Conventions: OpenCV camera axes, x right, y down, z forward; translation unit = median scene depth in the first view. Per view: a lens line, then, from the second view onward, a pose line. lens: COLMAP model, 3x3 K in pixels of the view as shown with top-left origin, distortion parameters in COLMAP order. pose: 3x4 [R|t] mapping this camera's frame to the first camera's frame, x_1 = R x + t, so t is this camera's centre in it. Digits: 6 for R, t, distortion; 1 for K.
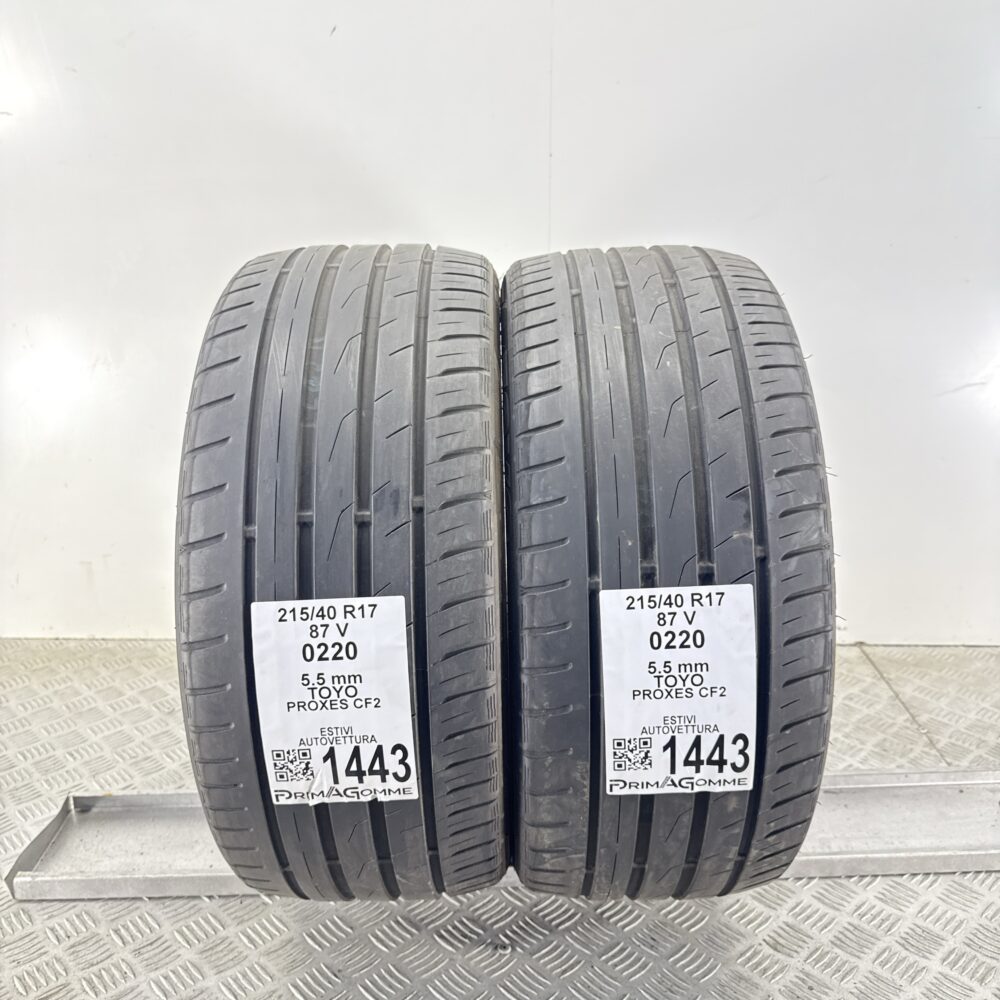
lens RADIAL K [[930.7, 0, 500.0], [0, 930.7, 500.0], [0, 0, 1]] dist [0.197154, -0.445655]
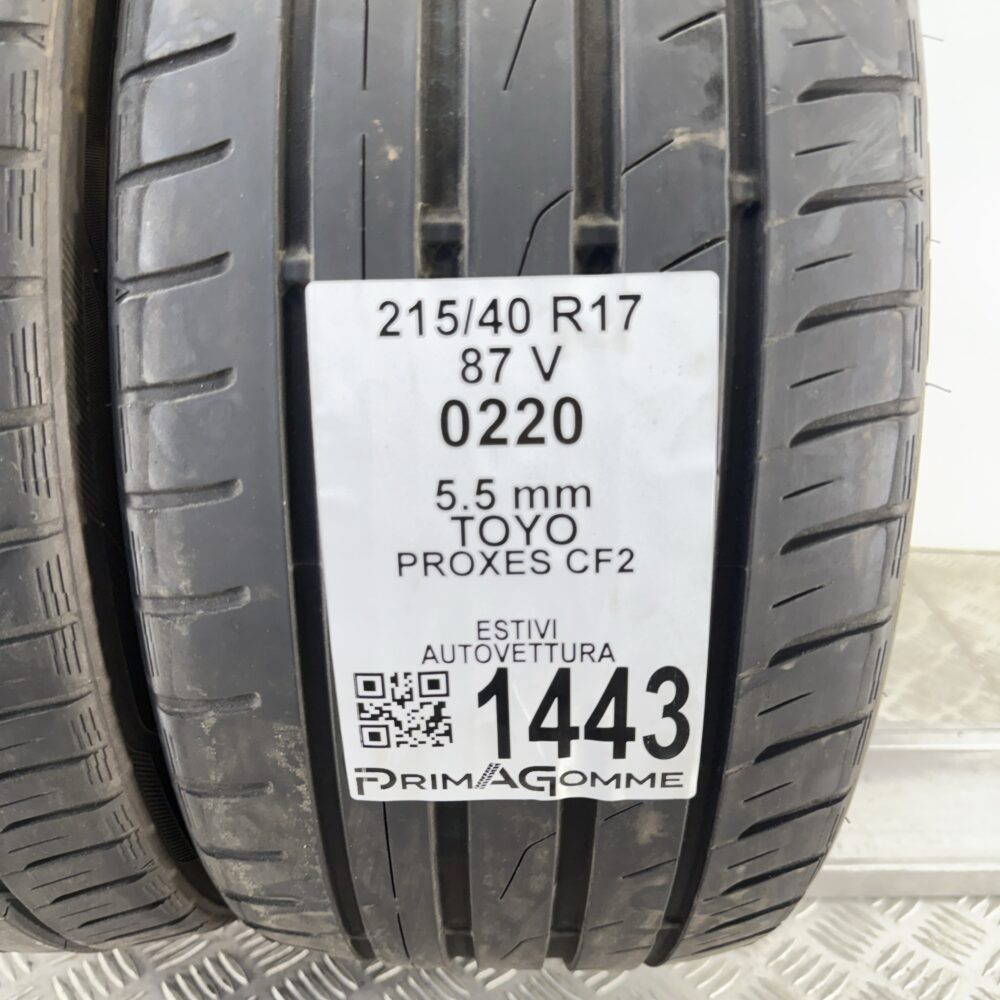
lens RADIAL K [[888.9, 0, 500.0], [0, 888.9, 500.0], [0, 0, 1]] dist [0.123062, -0.232589]
pose [[0.999514, 0.028621, -0.012363, 0.184416], [-0.027650, 0.996976, 0.072629, 0.150311], [0.014405, -0.072252, 0.997282, 0.624306]]
